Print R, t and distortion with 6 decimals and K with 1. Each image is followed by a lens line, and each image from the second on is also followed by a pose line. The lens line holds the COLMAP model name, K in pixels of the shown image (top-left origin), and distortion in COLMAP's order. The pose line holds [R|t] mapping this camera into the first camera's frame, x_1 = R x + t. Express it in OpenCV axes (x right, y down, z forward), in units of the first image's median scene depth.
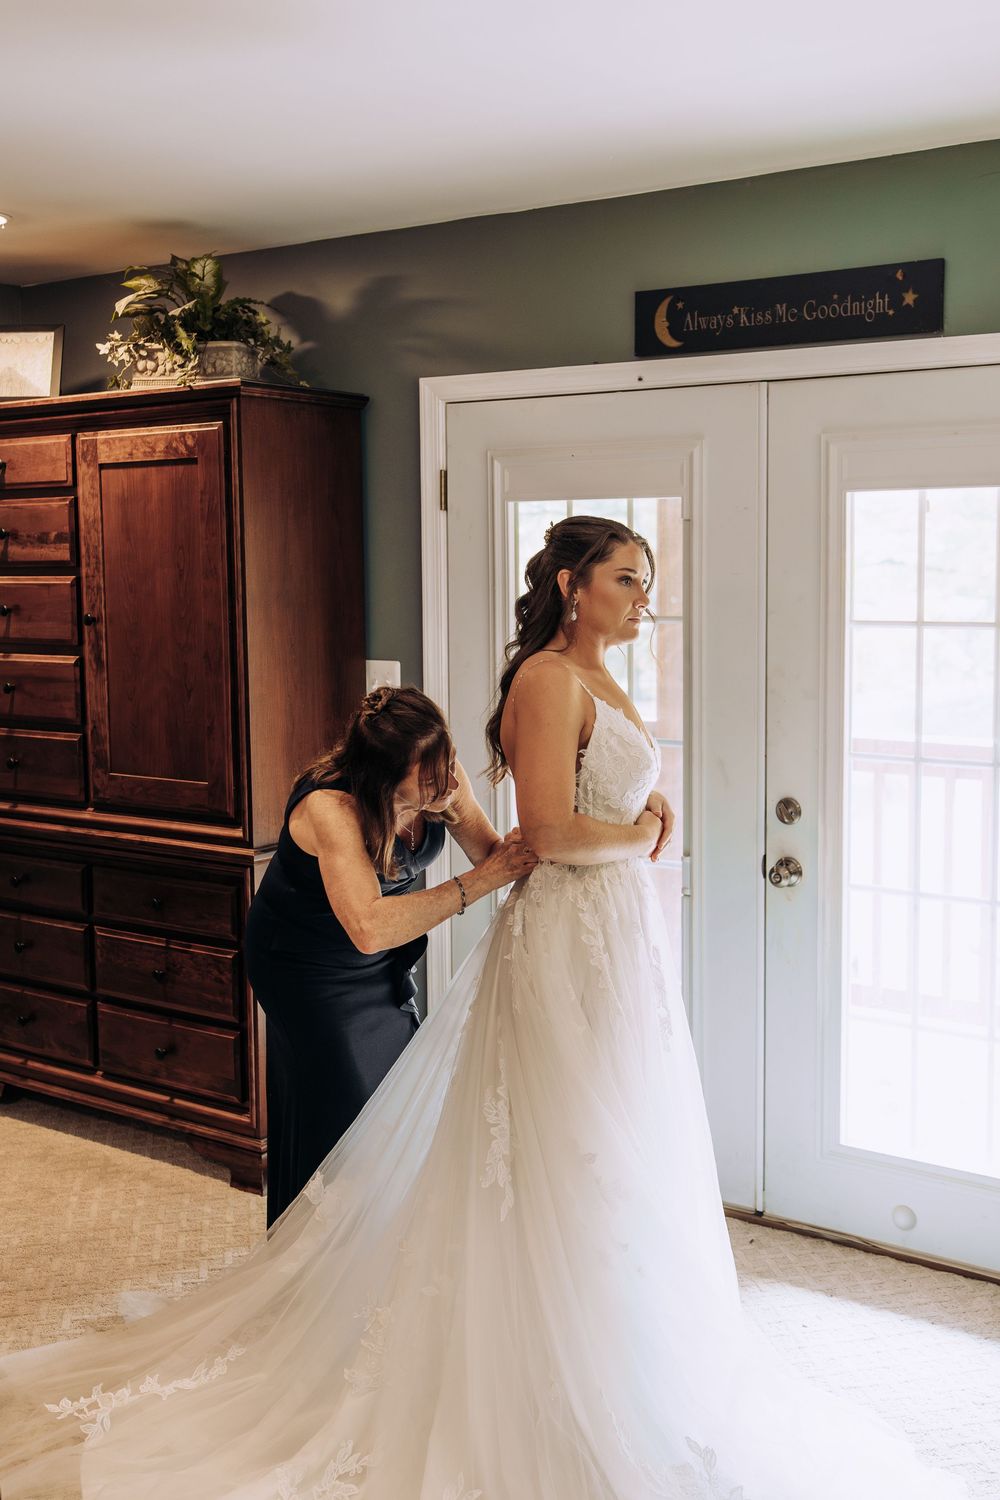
lens RADIAL K [[1578.5, 0, 495.8], [0, 1578.5, 735.9], [0, 0, 1]] dist [0.007172, 0.000000]
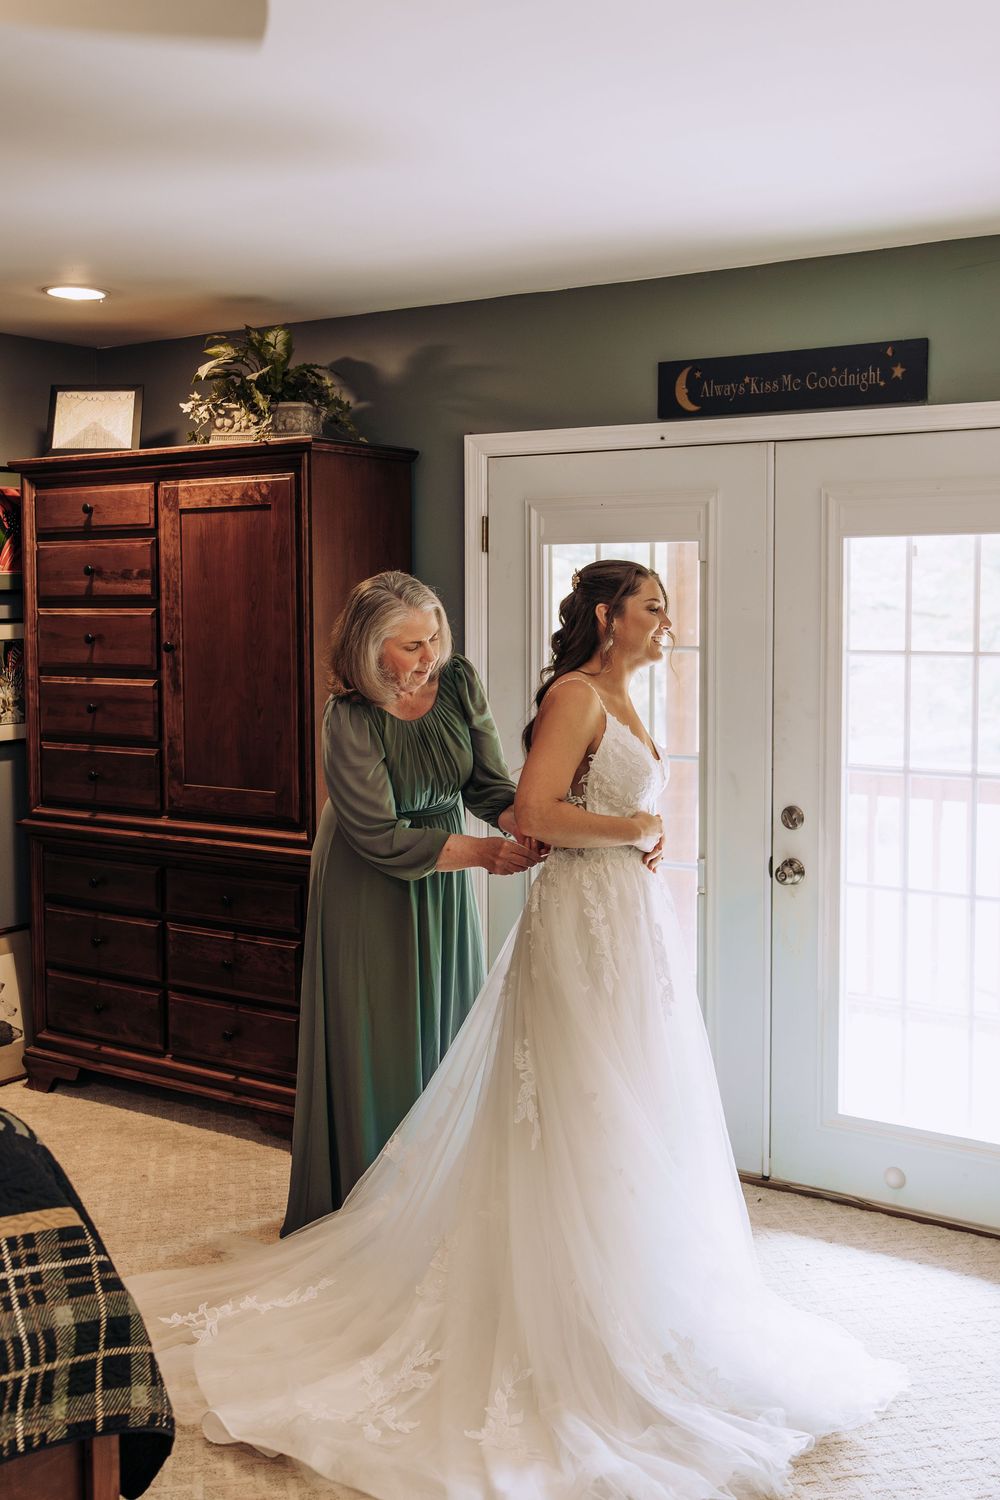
lens RADIAL K [[1578.5, 0, 489.5], [0, 1578.5, 732.6], [0, 0, 1]] dist [0.007172, 0.000000]
pose [[0.999979, 0.006275, 0.001330, -0.031392], [-0.006233, 0.999553, -0.029231, 0.019180], [-0.001513, 0.029222, 0.999572, -0.124382]]
